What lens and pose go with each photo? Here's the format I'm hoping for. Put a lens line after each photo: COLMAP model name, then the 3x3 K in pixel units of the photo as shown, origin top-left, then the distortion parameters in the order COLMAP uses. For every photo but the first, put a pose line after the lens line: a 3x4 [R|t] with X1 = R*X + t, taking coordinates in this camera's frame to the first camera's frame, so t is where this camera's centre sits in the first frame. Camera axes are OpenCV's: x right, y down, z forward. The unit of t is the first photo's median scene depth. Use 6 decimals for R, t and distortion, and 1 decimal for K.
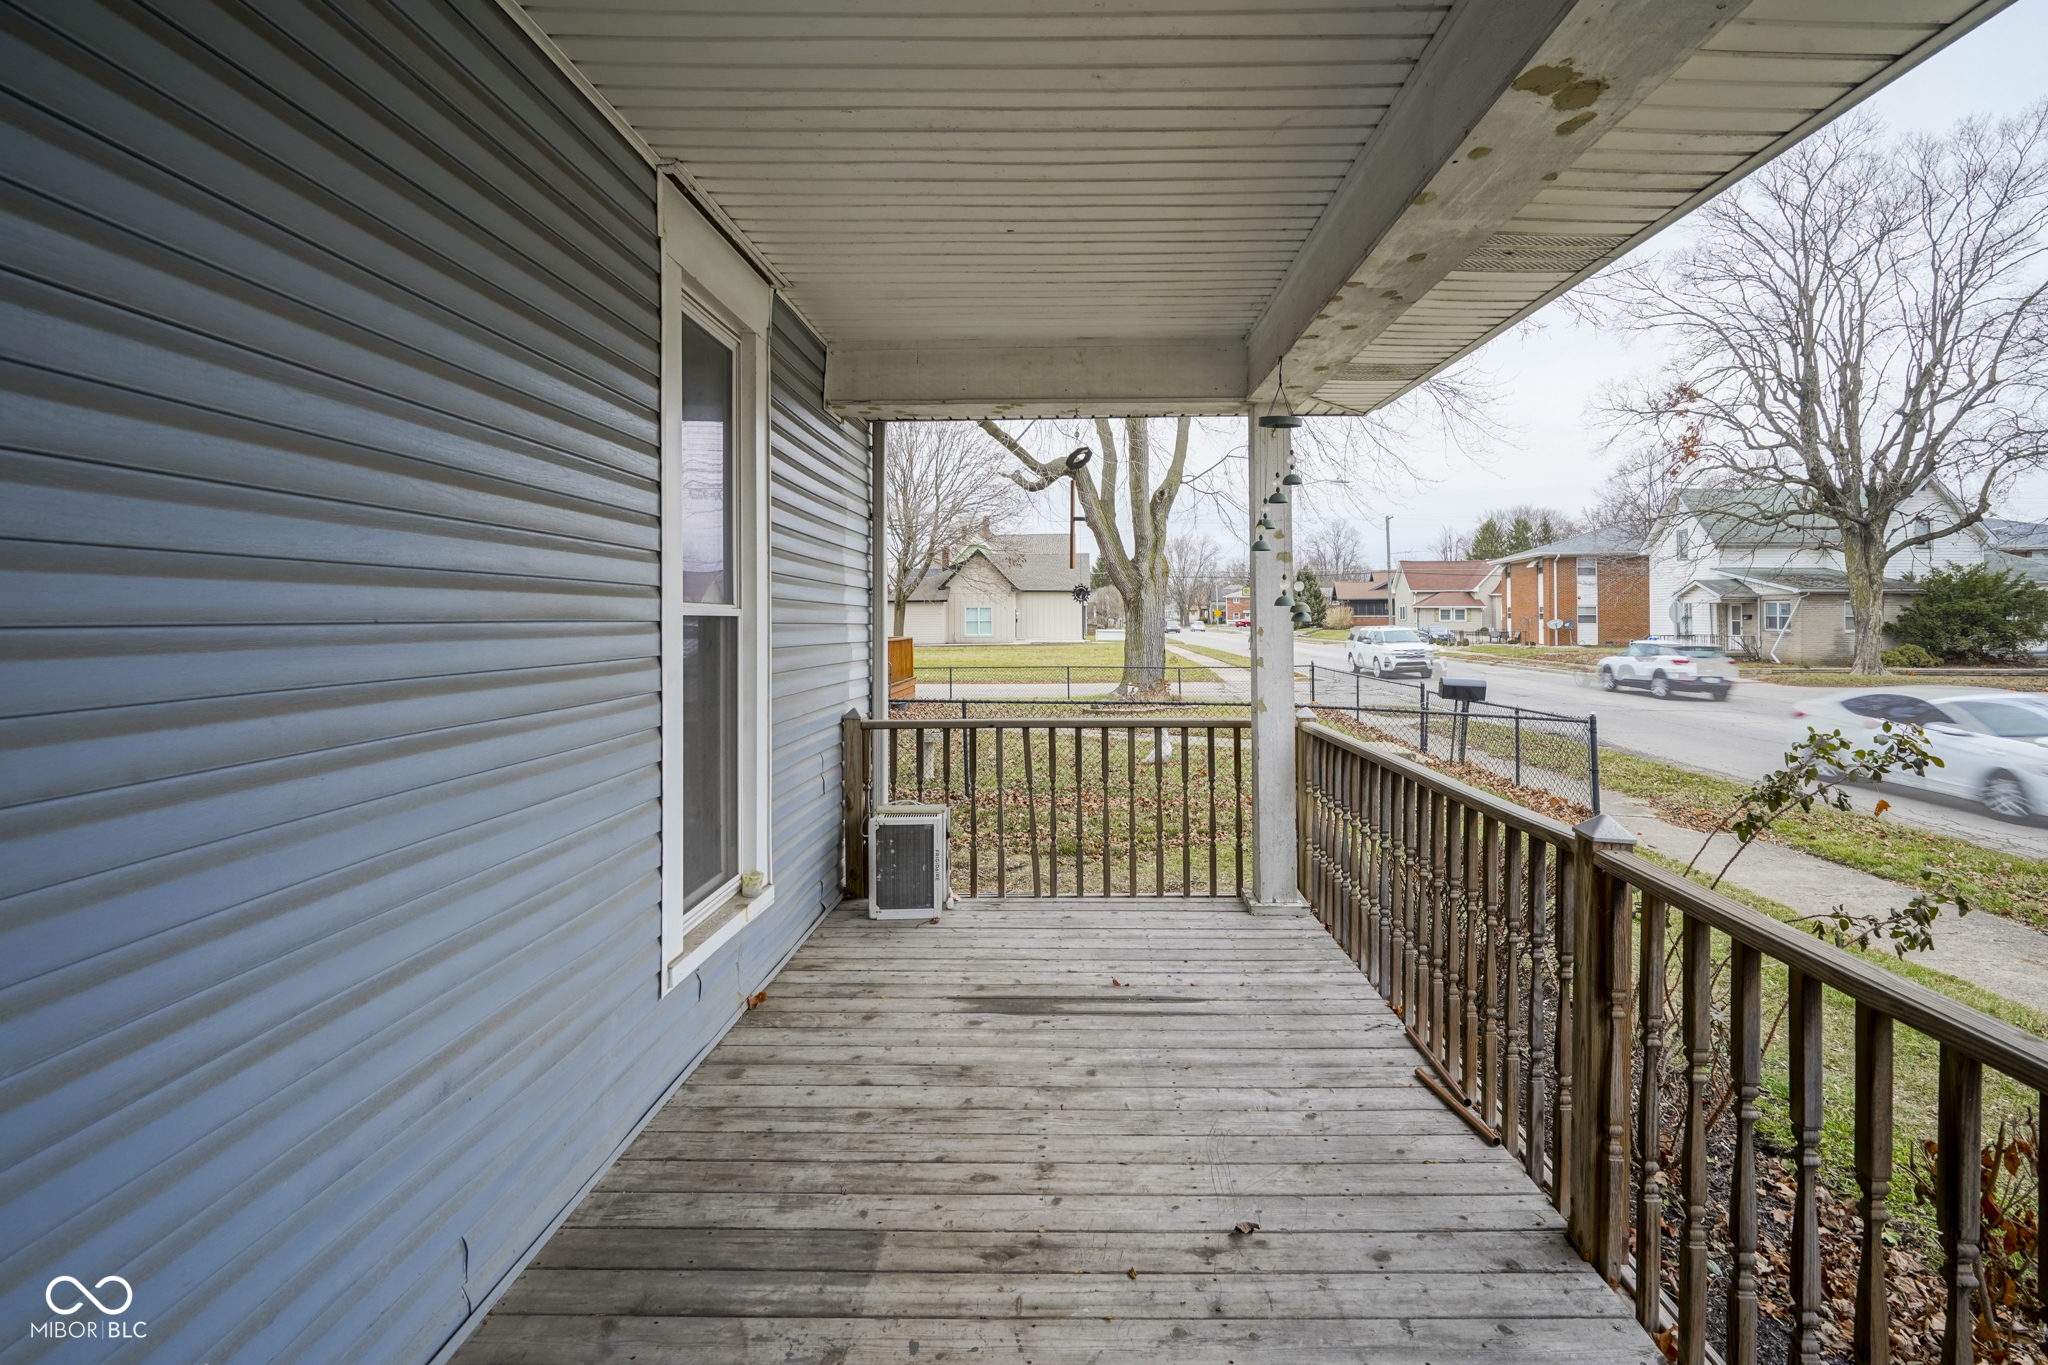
lens RADIAL K [[966.4, 0, 1061.6], [0, 966.4, 637.7], [0, 0, 1]] dist [-0.002970, 0.002225]
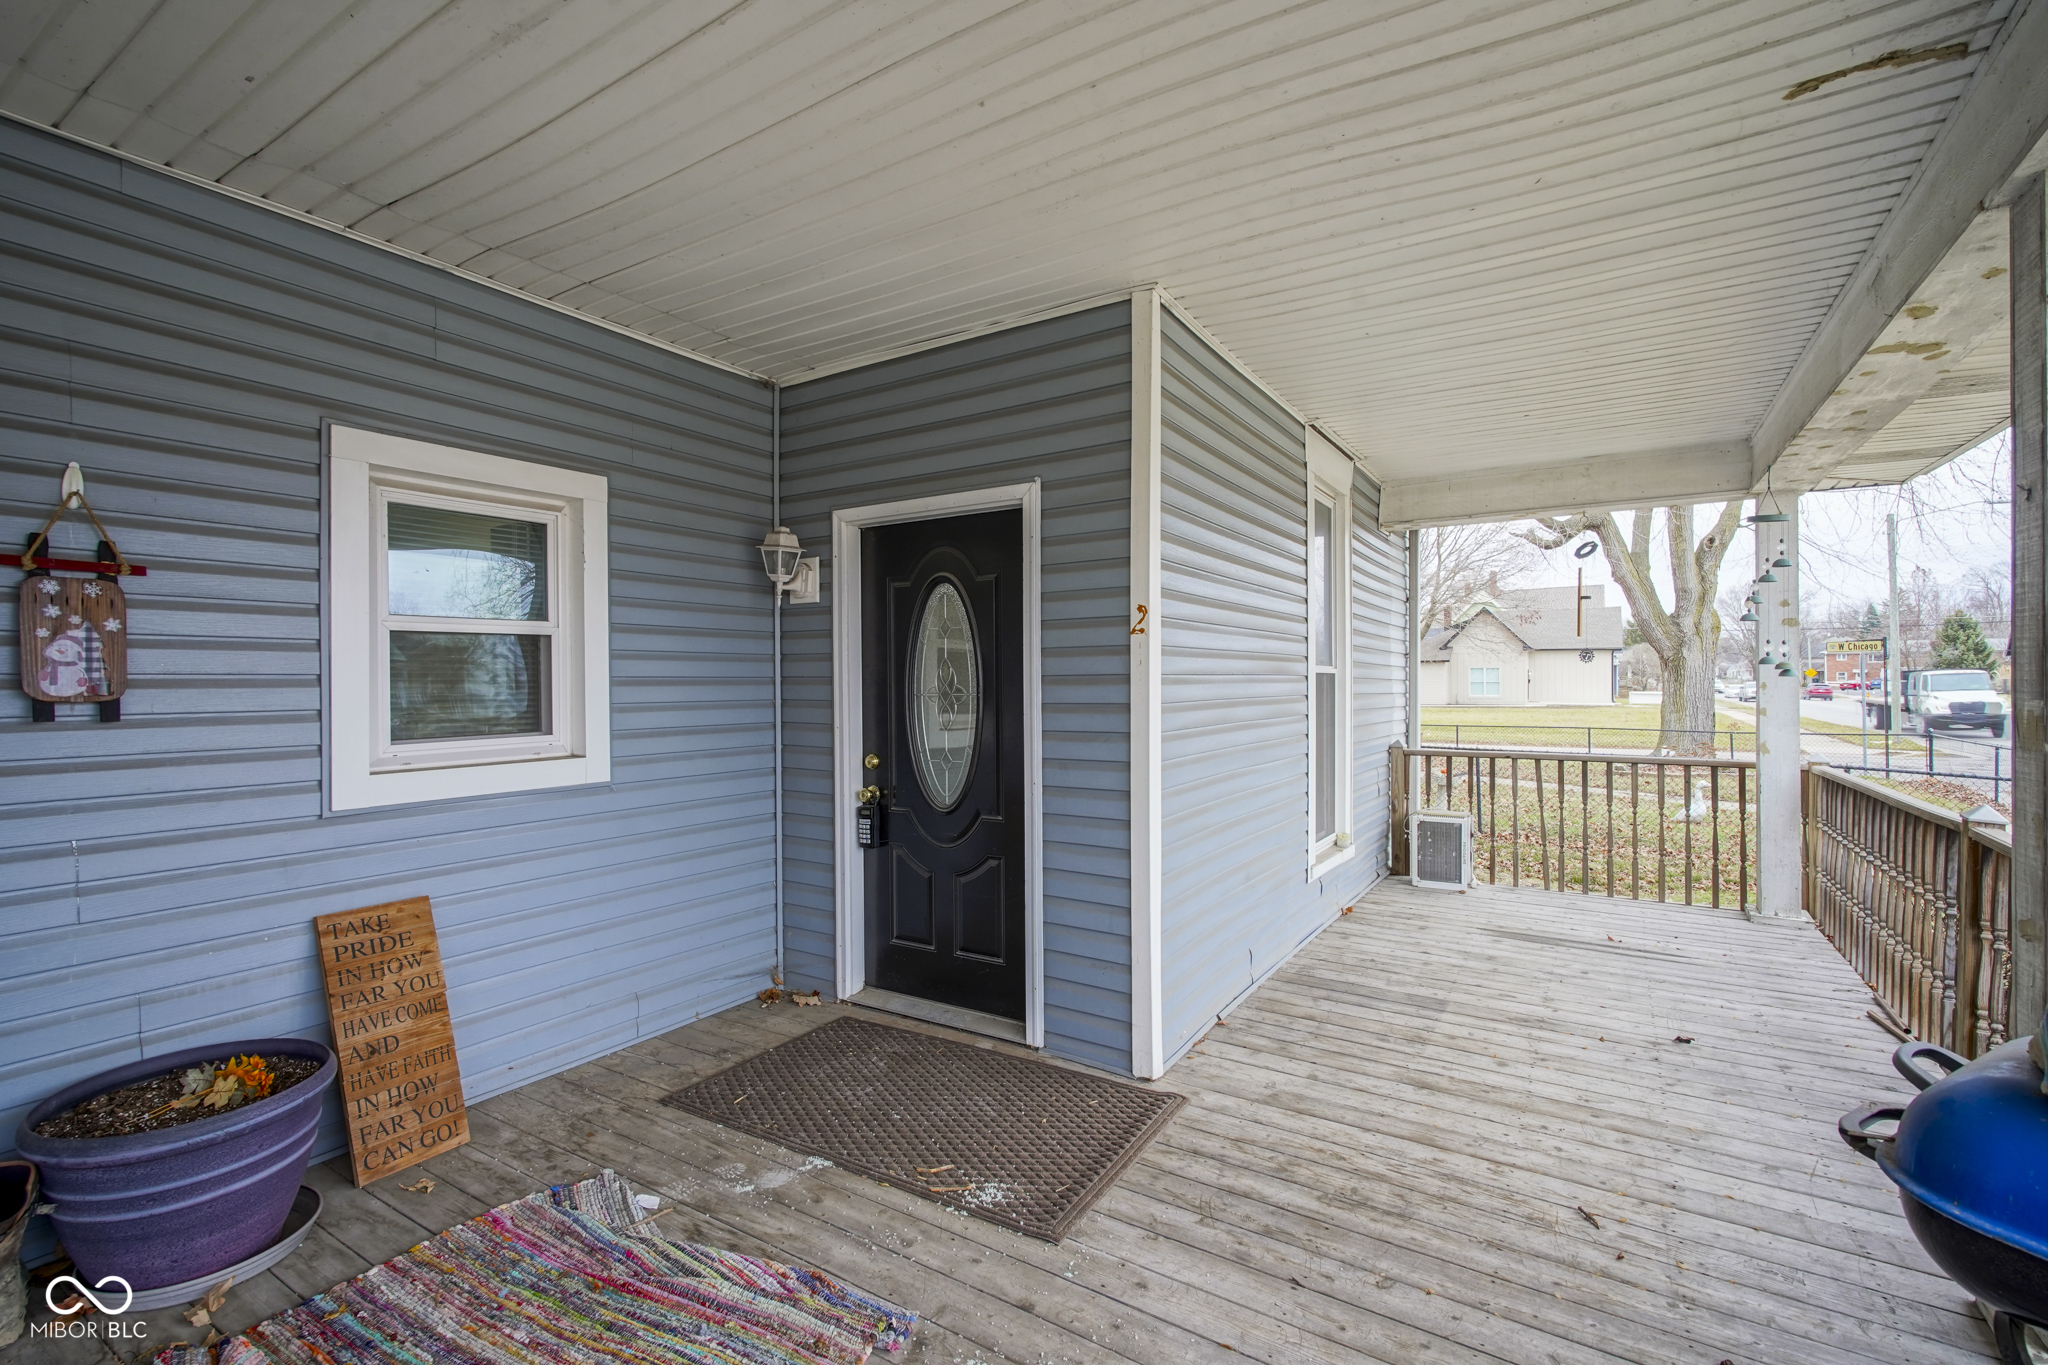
lens RADIAL K [[966.4, 0, 1013.2], [0, 966.4, 684.9], [0, 0, 1]] dist [-0.002970, 0.002225]
pose [[0.859178, 0.003671, -0.511663, 0.021969], [-0.011118, 0.999872, -0.011495, 0.016288], [0.511556, 0.015565, 0.859109, -0.497564]]
